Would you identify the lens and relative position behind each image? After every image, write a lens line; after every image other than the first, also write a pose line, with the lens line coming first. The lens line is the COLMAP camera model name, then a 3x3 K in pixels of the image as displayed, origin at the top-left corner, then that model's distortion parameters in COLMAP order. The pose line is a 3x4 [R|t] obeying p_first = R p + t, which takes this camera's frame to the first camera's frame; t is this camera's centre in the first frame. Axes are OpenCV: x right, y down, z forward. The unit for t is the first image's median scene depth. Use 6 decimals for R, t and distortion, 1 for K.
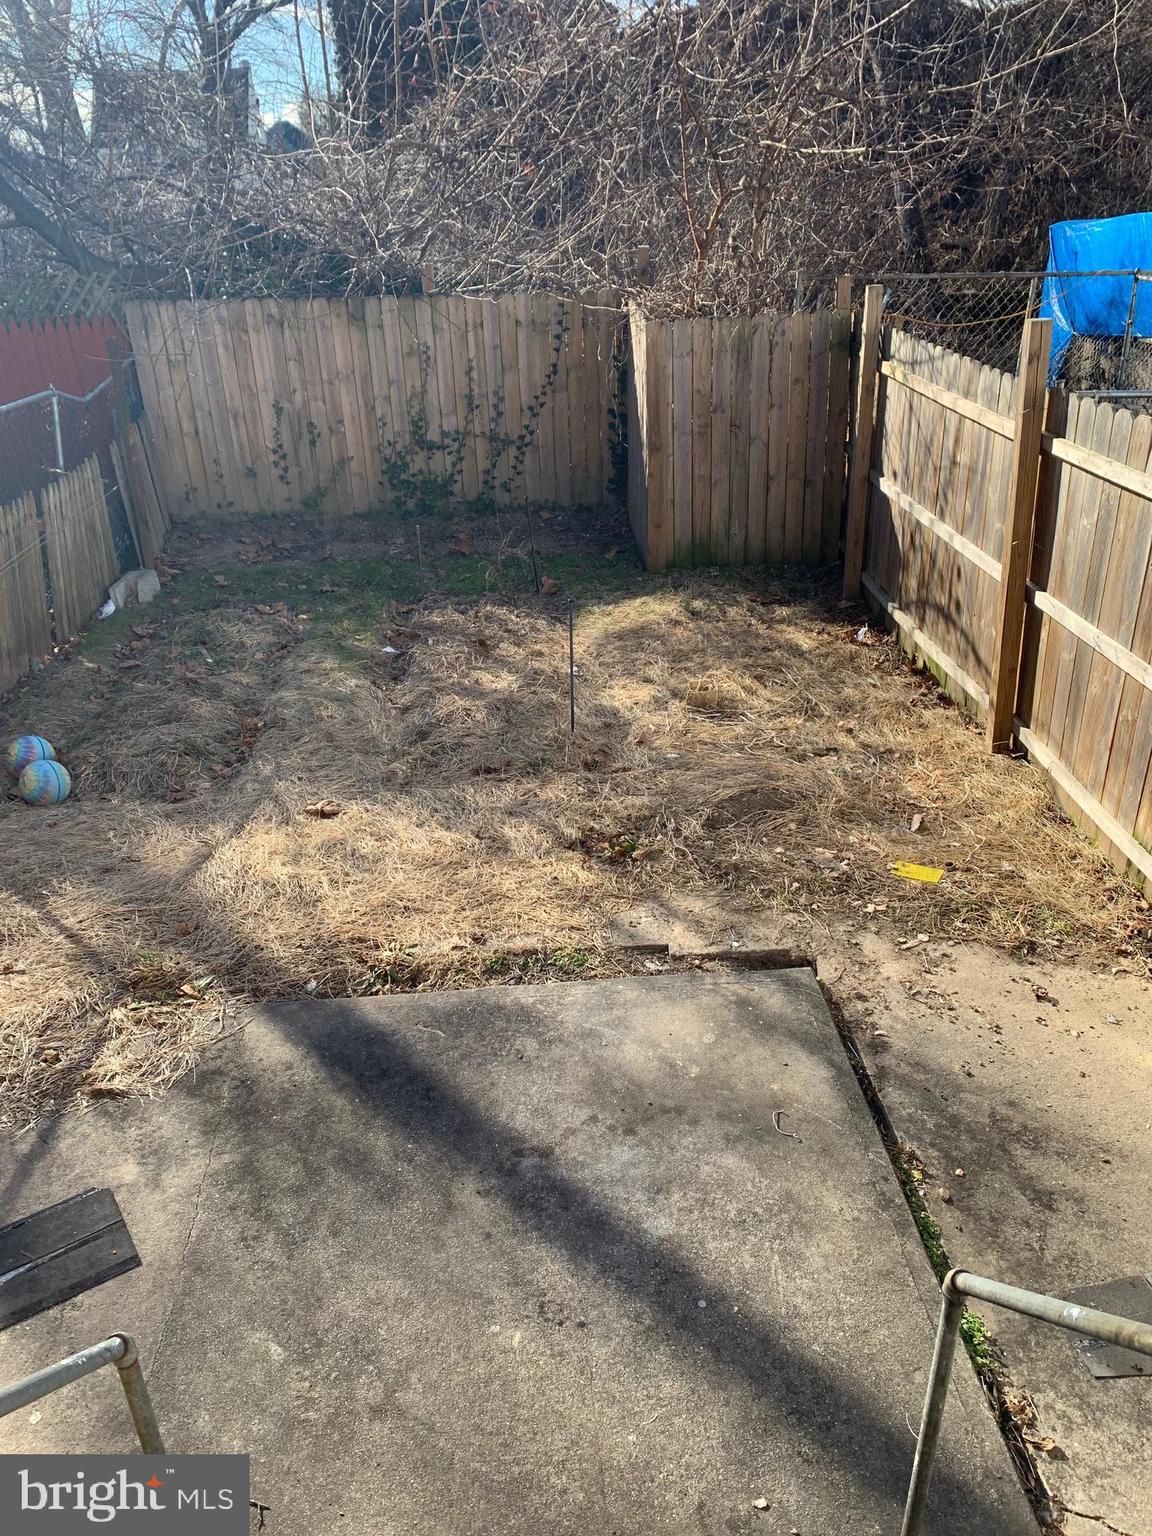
lens RADIAL K [[1155.4, 0, 632.0], [0, 1155.4, 770.5], [0, 0, 1]] dist [0.132308, -0.255409]
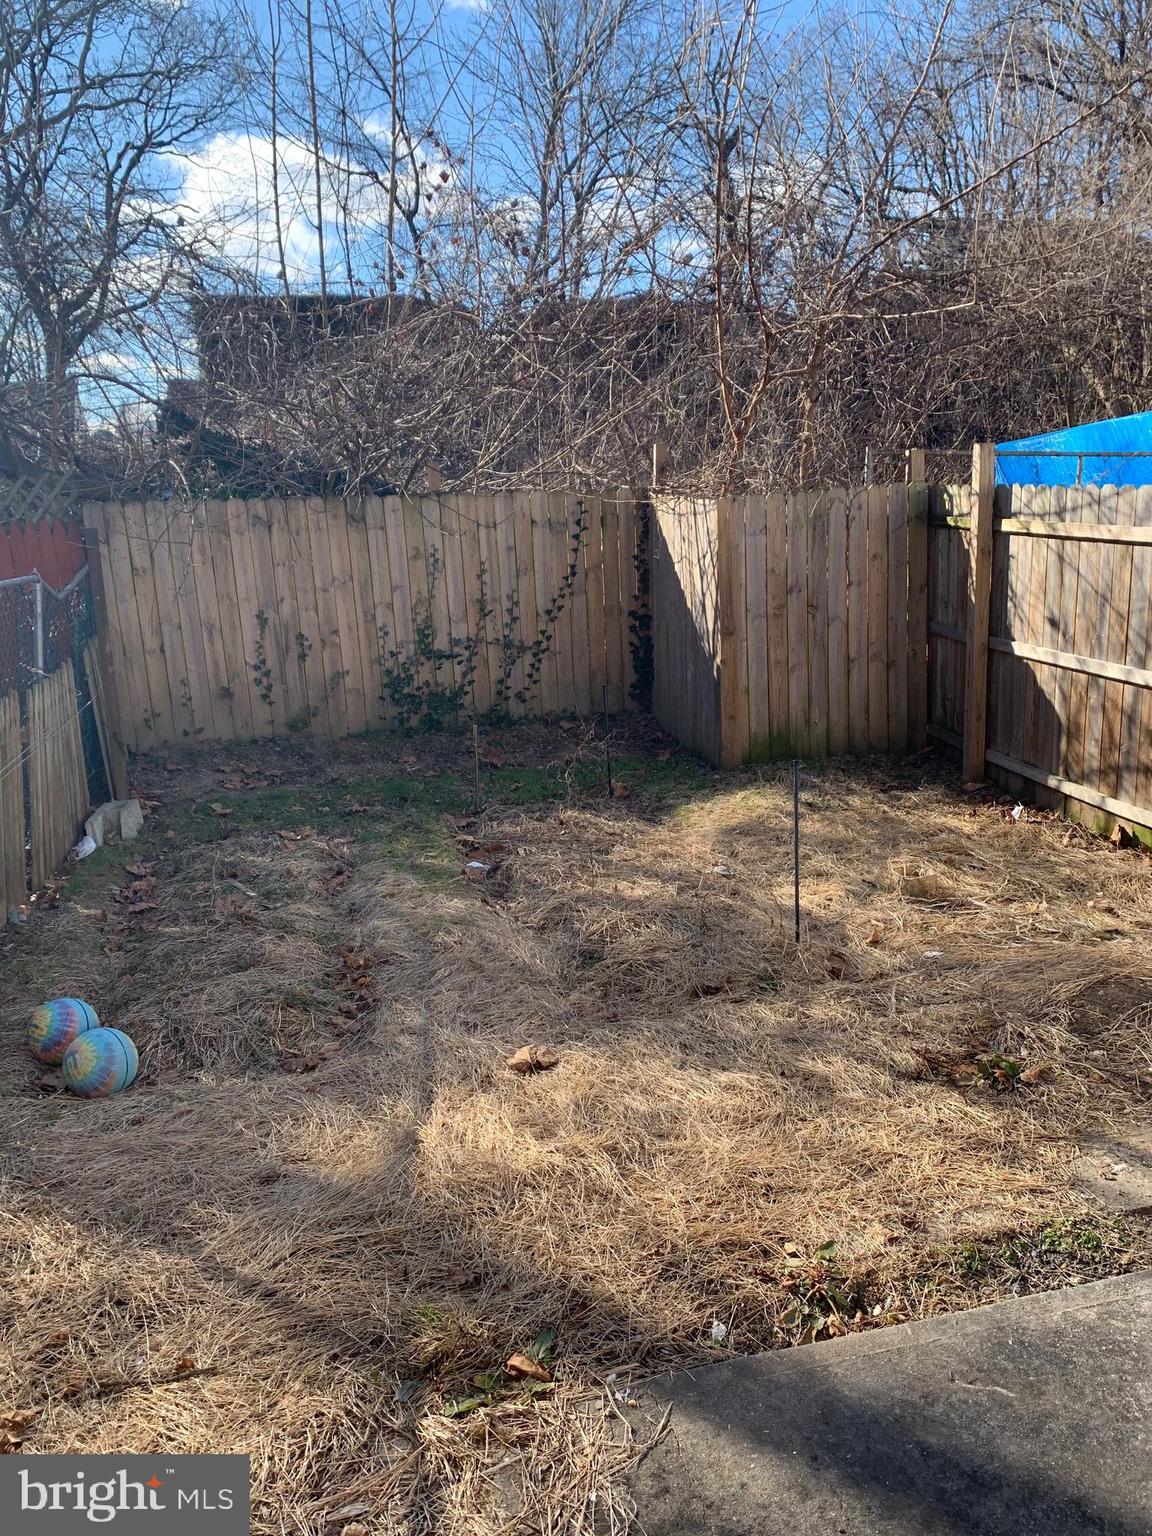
lens RADIAL K [[1155.4, 0, 632.0], [0, 1155.4, 770.5], [0, 0, 1]] dist [0.132308, -0.255409]
pose [[0.985729, -0.053768, 0.159521, -0.199475], [0.088677, 0.971332, -0.220570, 0.015992], [-0.143088, 0.231568, 0.962238, 0.176963]]
